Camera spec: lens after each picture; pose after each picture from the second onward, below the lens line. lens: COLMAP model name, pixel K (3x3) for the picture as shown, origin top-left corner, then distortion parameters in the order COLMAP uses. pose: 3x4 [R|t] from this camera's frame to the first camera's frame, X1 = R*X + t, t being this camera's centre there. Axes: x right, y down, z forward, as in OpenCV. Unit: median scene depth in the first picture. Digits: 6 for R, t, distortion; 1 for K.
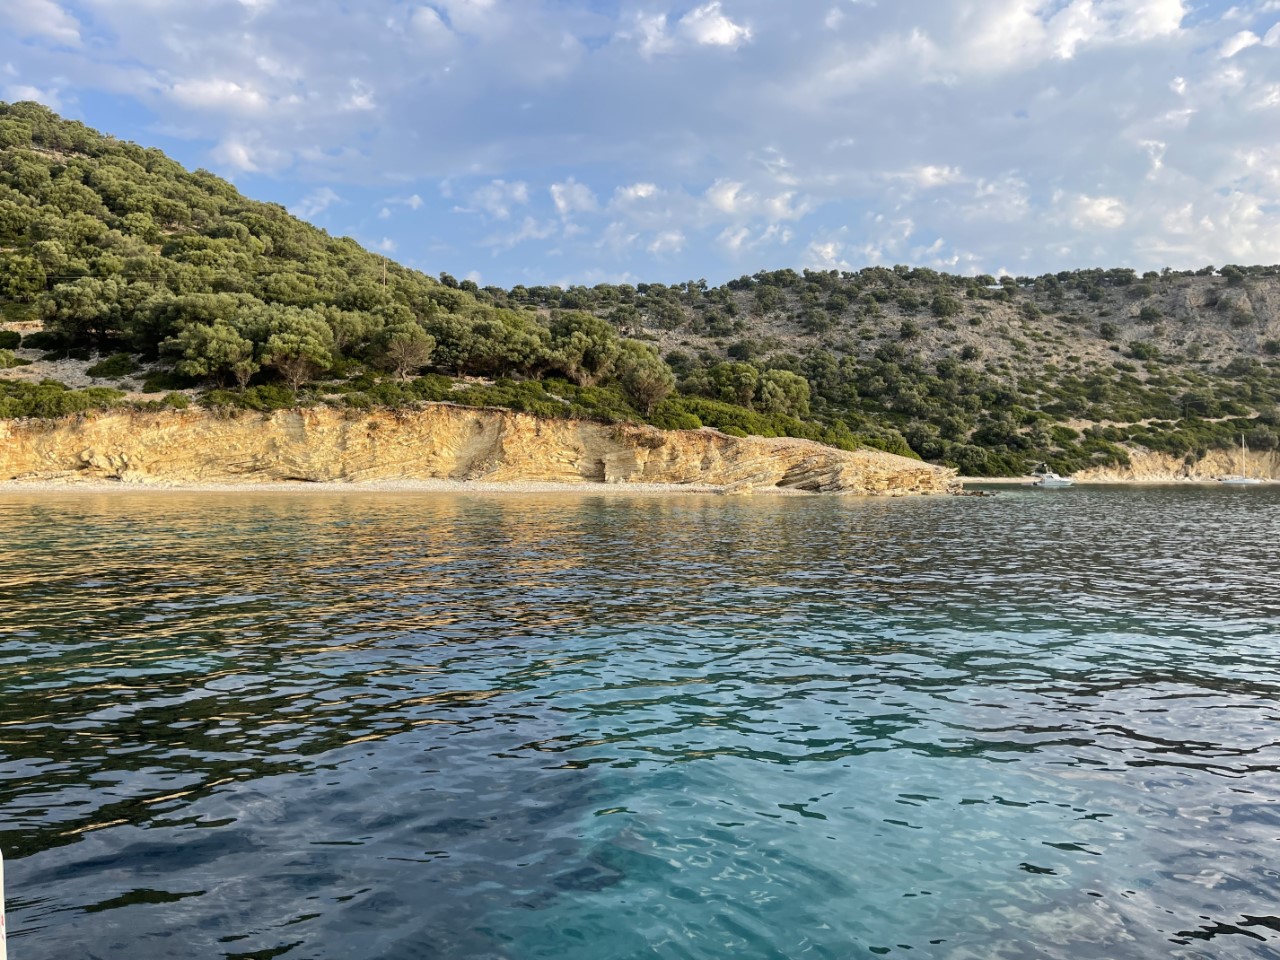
lens RADIAL K [[961.7, 0, 639.9], [0, 961.7, 484.4], [0, 0, 1]] dist [0.028706, -0.005640]
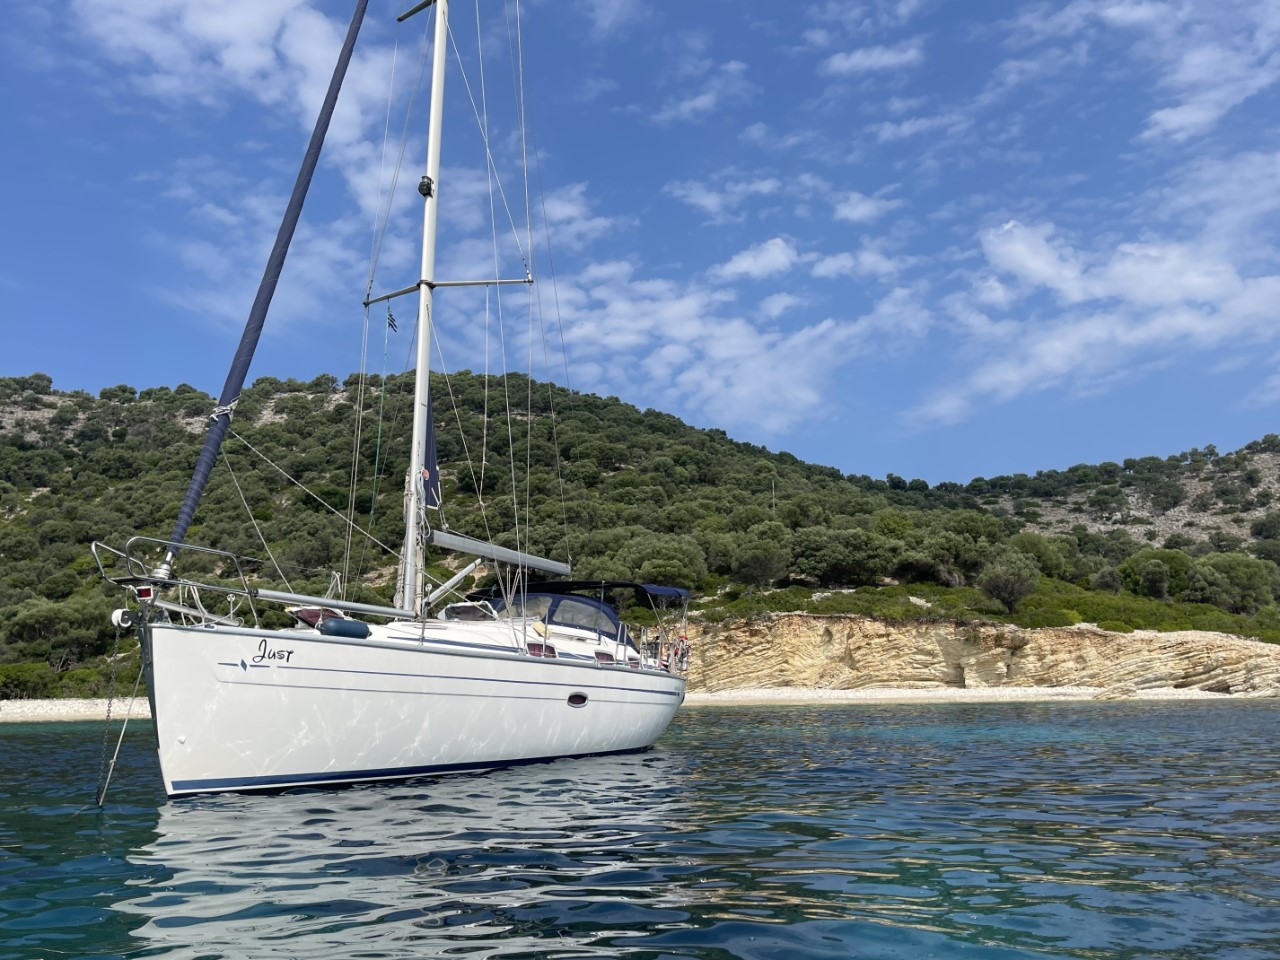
lens RADIAL K [[1092.3, 0, 641.3], [0, 1092.3, 479.7], [0, 0, 1]] dist [0.006024, 0.013288]
pose [[0.889548, -0.110919, -0.443172, 0.170829], [0.016767, 0.977351, -0.210961, 0.018759], [0.456534, 0.180230, 0.871260, -0.116819]]
